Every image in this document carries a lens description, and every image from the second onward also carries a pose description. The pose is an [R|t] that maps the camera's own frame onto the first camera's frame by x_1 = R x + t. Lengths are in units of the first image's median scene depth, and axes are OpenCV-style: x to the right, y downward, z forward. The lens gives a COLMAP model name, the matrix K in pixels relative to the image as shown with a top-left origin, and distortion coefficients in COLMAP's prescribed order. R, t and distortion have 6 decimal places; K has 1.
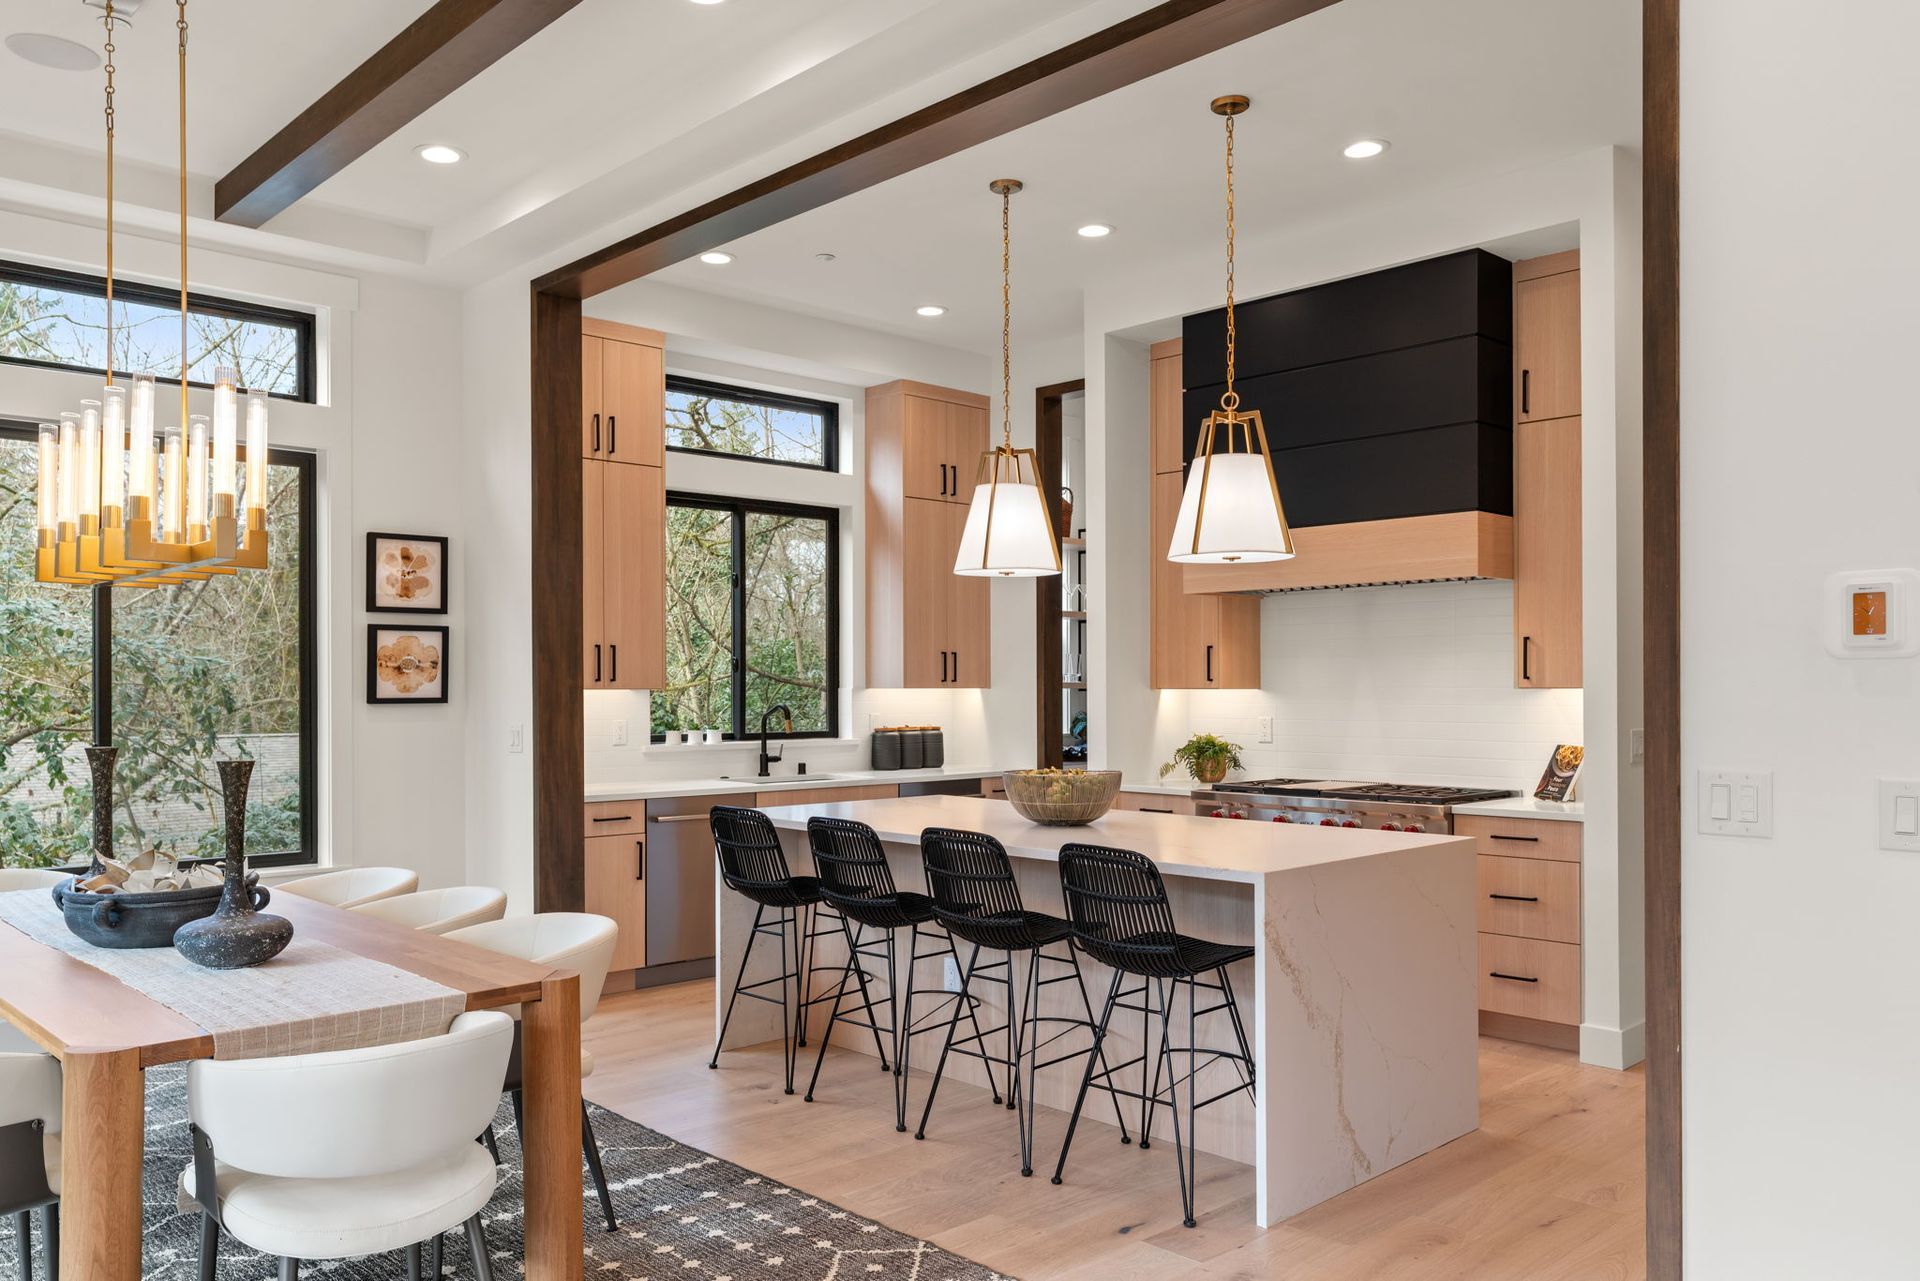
lens RADIAL K [[1423.1, 0, 950.4], [0, 1423.1, 682.4], [0, 0, 1]] dist [0.021614, -0.002432]
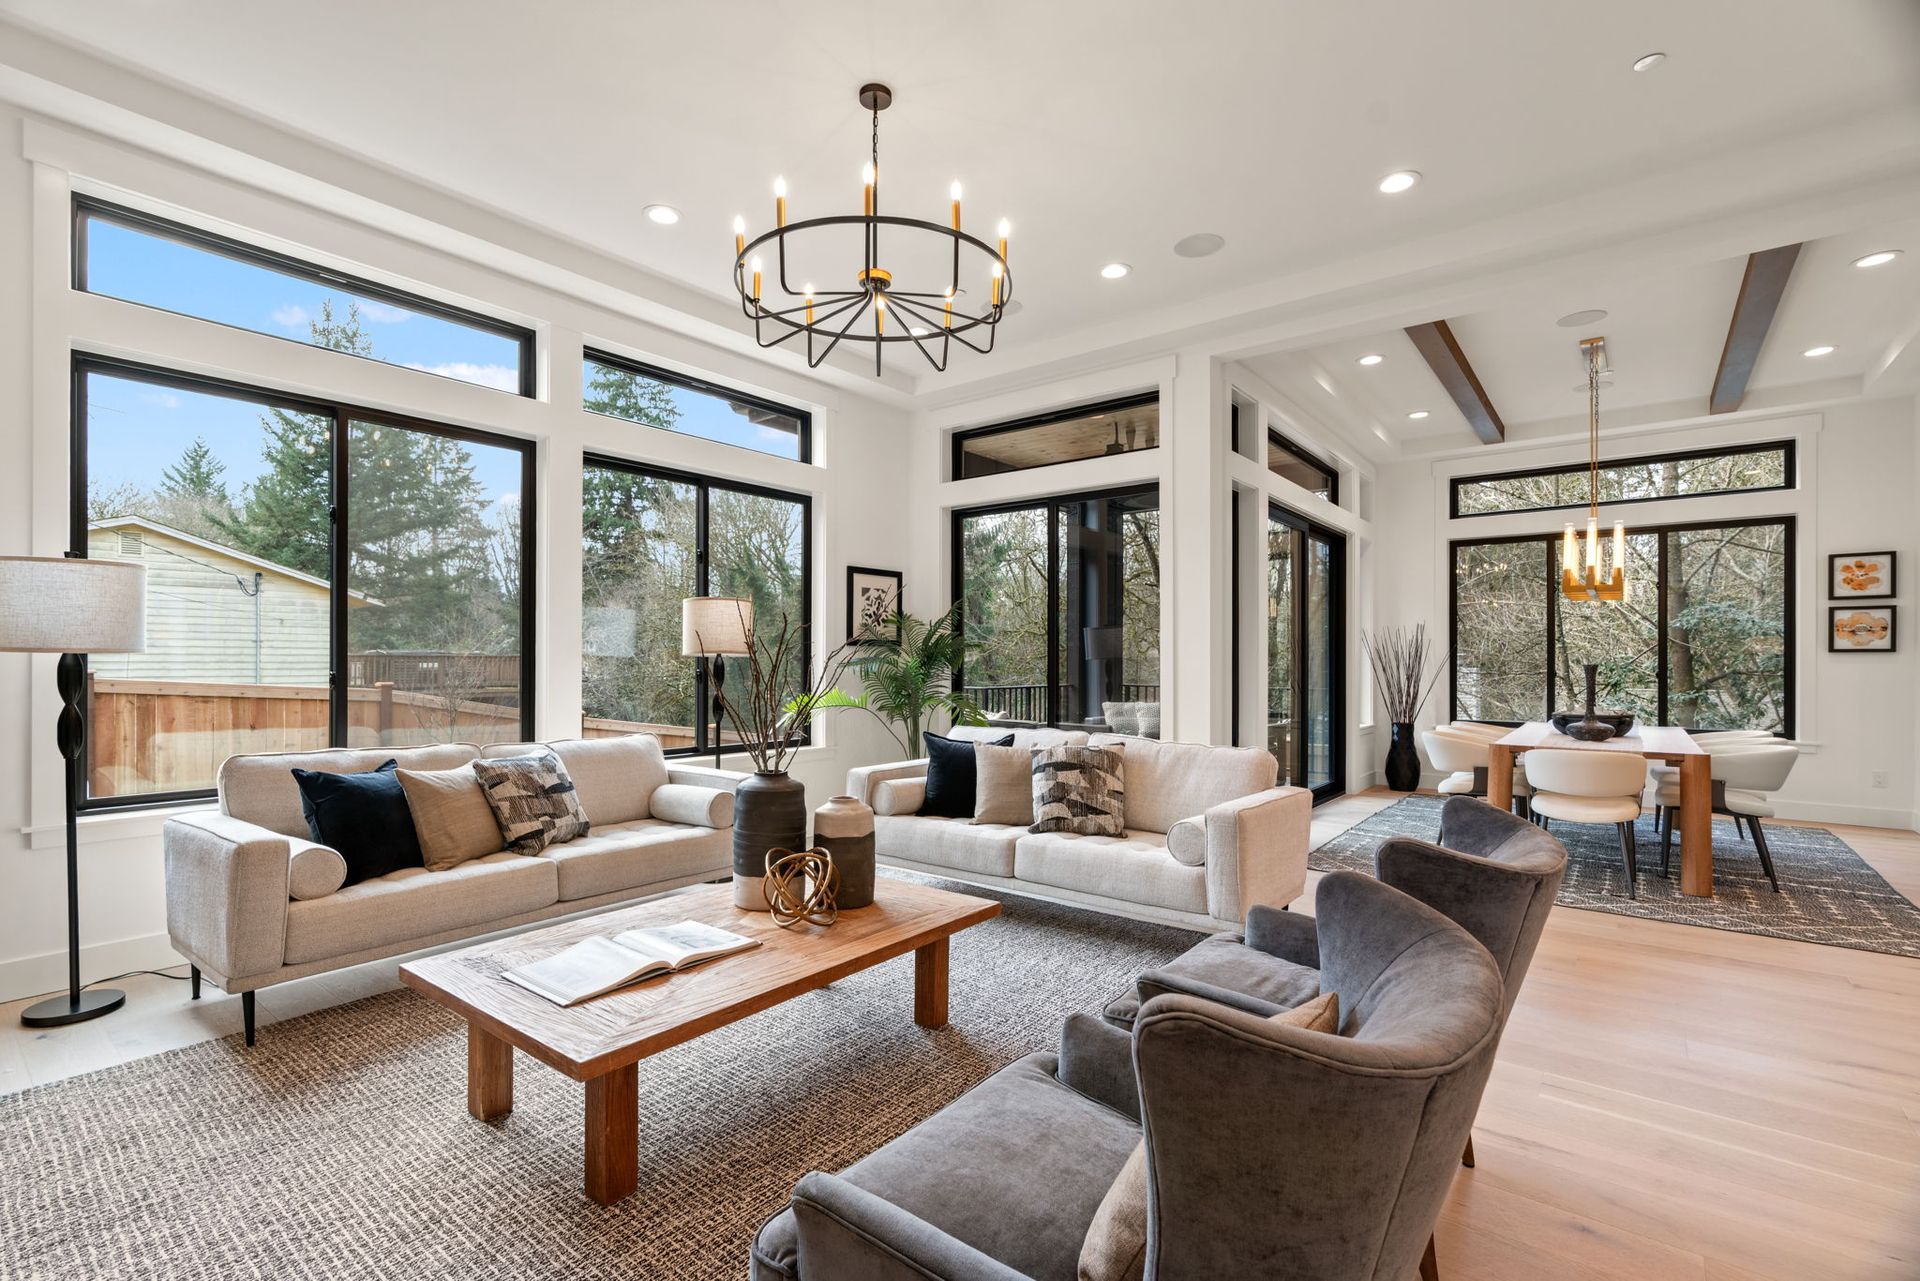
lens RADIAL K [[855.8, 0, 951.2], [0, 855.8, 659.5], [0, 0, 1]] dist [-0.004836, 0.002151]
pose [[0.133991, -0.001313, -0.990982, 0.485921], [-0.001722, 0.999997, -0.001558, 0.026992], [0.990981, 0.001915, 0.133988, -0.208854]]
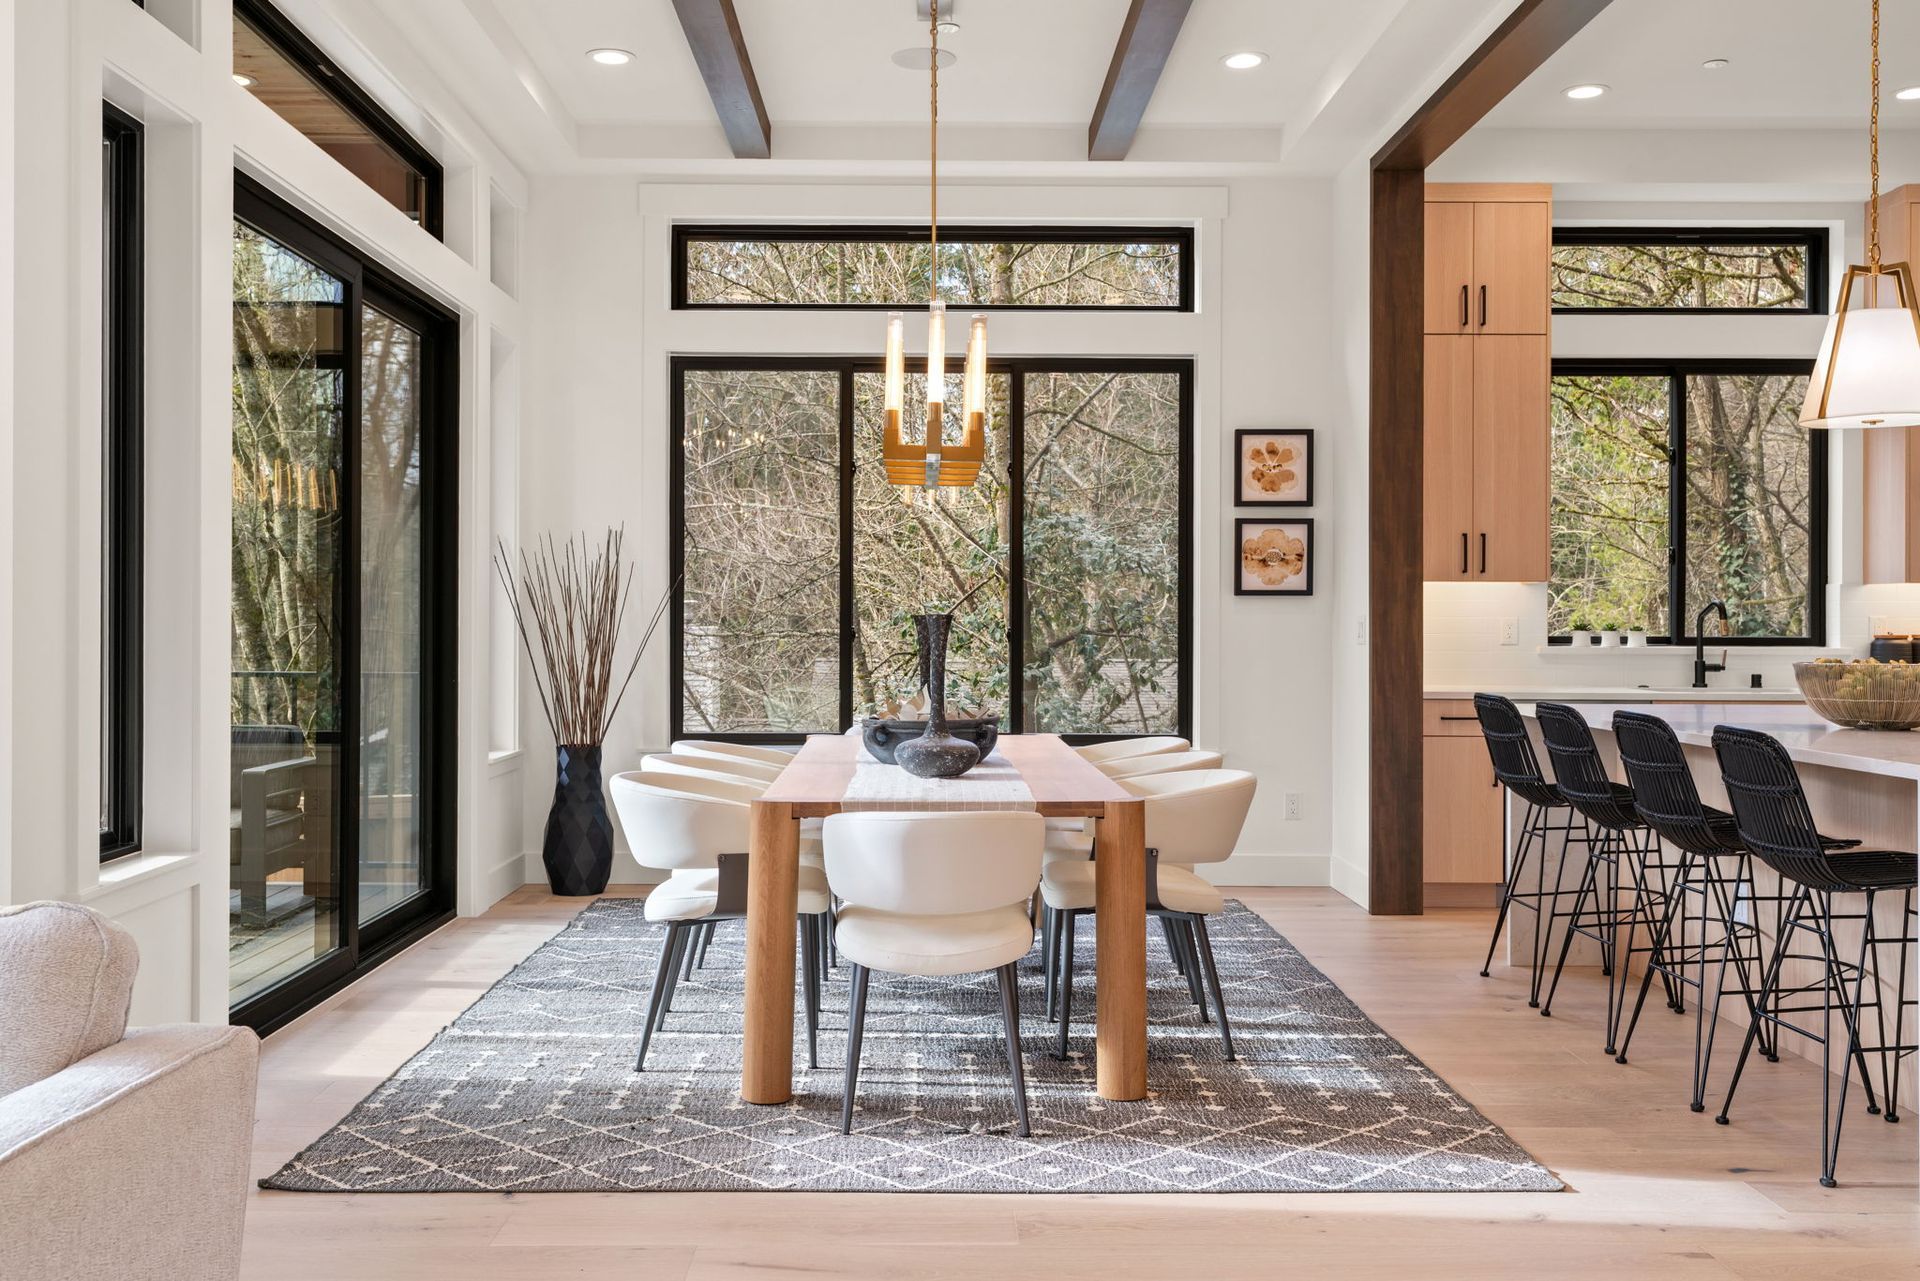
lens RADIAL K [[1714.8, 0, 963.0], [0, 1714.8, 609.8], [0, 0, 1]] dist [0.019194, 0.009456]
pose [[0.738608, -0.000622, -0.674135, 0.283239], [-0.002709, 0.999989, -0.003891, 0.030547], [0.674130, 0.004700, 0.738598, -0.049796]]
